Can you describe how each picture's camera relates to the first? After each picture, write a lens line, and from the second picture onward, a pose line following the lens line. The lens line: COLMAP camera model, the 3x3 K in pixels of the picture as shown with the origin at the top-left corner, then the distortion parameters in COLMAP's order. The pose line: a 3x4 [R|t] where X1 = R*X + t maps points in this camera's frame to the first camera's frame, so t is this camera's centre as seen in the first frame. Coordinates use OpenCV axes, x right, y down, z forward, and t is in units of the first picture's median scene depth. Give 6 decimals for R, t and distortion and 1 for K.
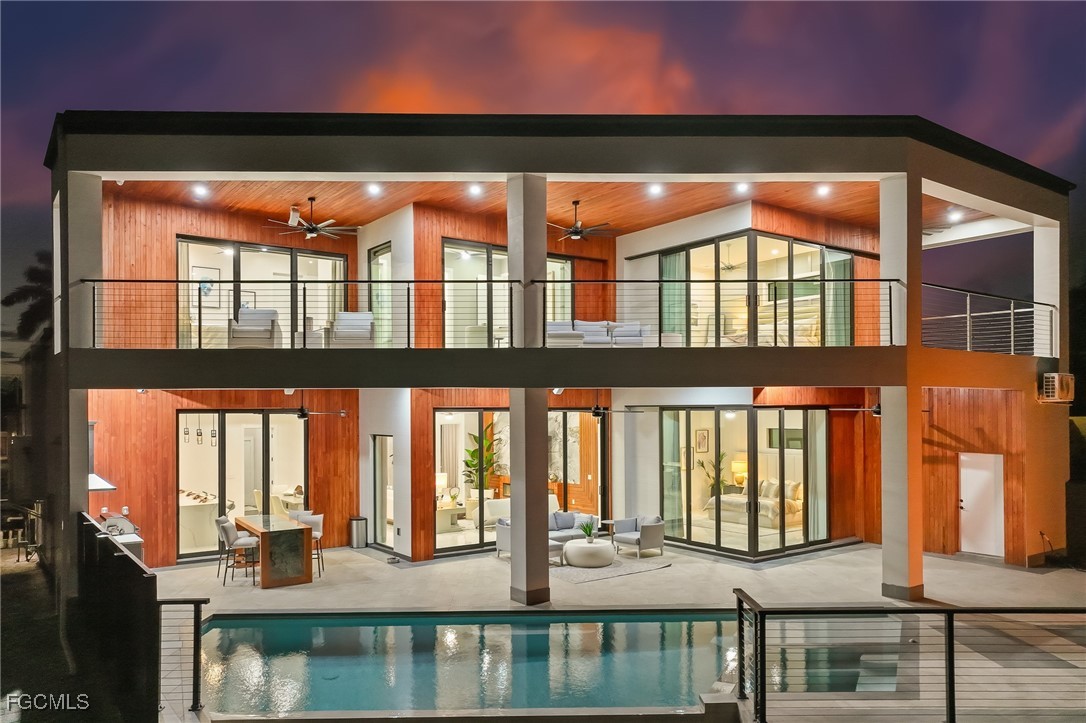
lens RADIAL K [[792.8, 0, 532.9], [0, 792.8, 411.8], [0, 0, 1]] dist [0.017907, 0.001467]
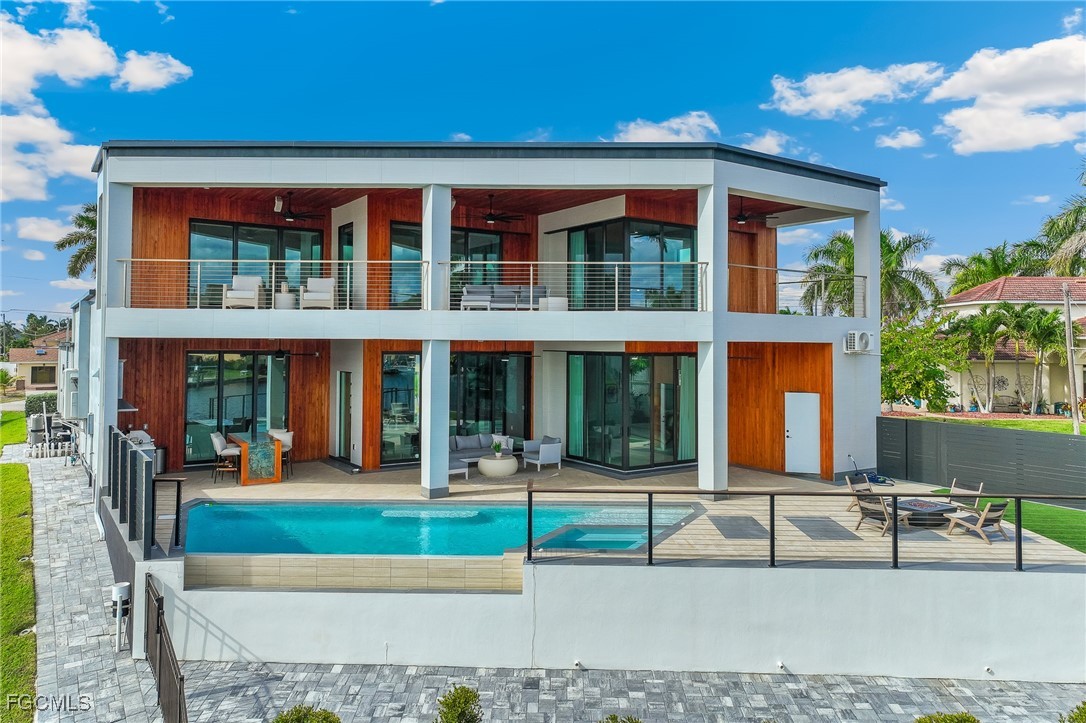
lens RADIAL K [[785.2, 0, 538.5], [0, 785.2, 325.9], [0, 0, 1]] dist [-0.004378, 0.033949]
pose [[0.999418, 0.010550, -0.032435, 0.169506], [-0.011510, 0.999497, -0.029557, -0.011462], [0.032106, 0.029913, 0.999037, -0.269599]]
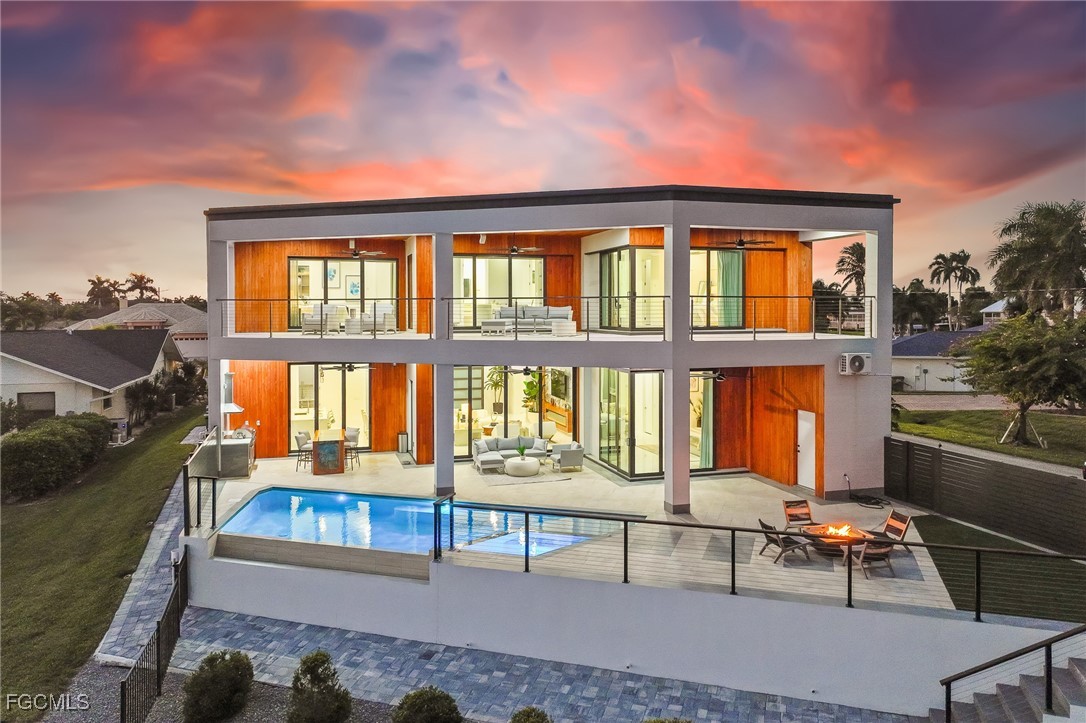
lens RADIAL K [[799.4, 0, 548.0], [0, 799.4, 323.4], [0, 0, 1]] dist [0.004326, 0.004866]
pose [[0.943563, 0.008583, -0.331083, 0.587466], [-0.003128, 0.999851, 0.017004, -0.110429], [0.331179, -0.015009, 0.943448, -0.371844]]
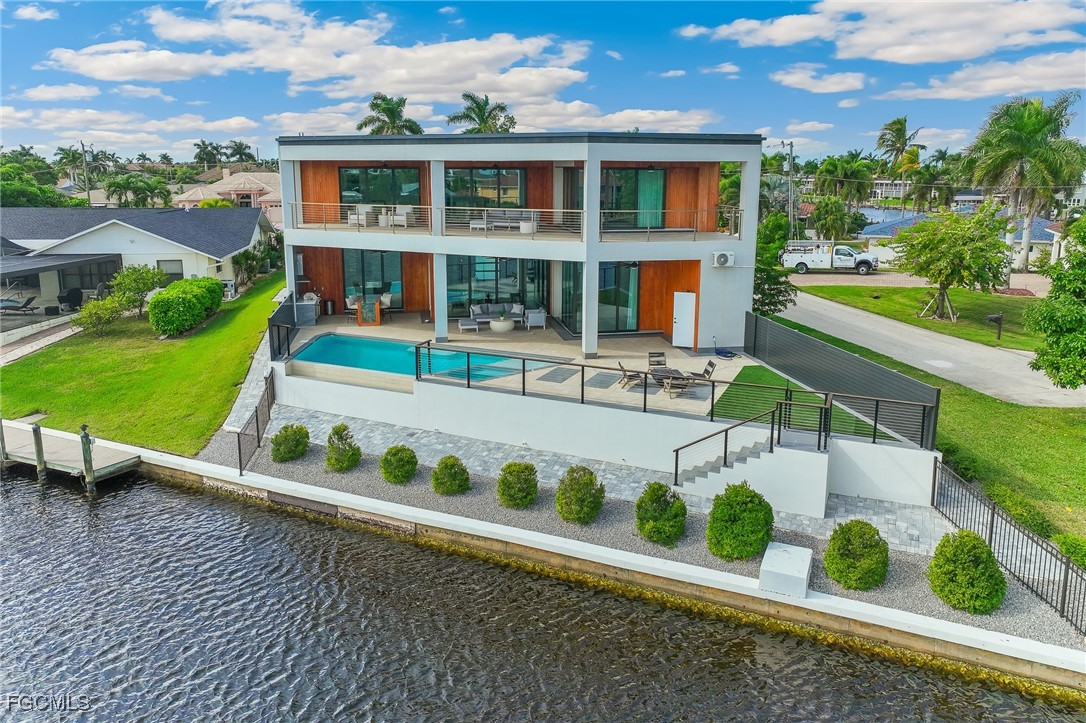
lens RADIAL K [[799.4, 0, 548.0], [0, 799.4, 323.4], [0, 0, 1]] dist [0.004326, 0.004866]
pose [[0.900364, 0.092594, -0.425171, 1.038688], [-0.009114, 0.980896, 0.194321, -0.226670], [0.435041, -0.171085, 0.884007, -0.775678]]
